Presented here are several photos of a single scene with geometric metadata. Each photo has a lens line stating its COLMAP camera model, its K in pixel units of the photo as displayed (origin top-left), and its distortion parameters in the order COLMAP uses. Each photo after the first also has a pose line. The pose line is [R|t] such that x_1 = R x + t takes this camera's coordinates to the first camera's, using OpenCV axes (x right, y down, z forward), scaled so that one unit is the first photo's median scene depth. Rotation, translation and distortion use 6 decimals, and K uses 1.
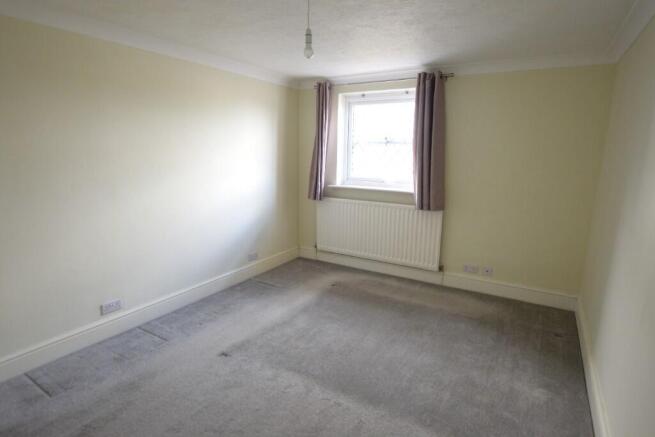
lens RADIAL K [[378.0, 0, 327.5], [0, 378.0, 218.5], [0, 0, 1]] dist [-0.001511, -0.000052]
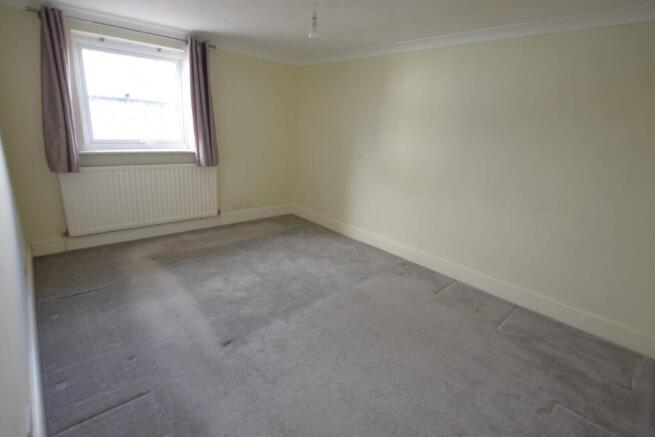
lens RADIAL K [[322.8, 0, 327.5], [0, 322.8, 218.5], [0, 0, 1]] dist [0.002300, 0.000207]
pose [[0.272001, -0.270458, 0.923509, -0.572658], [0.119433, 0.961760, 0.246484, -0.064967], [-0.954857, 0.043254, 0.293901, 0.348181]]
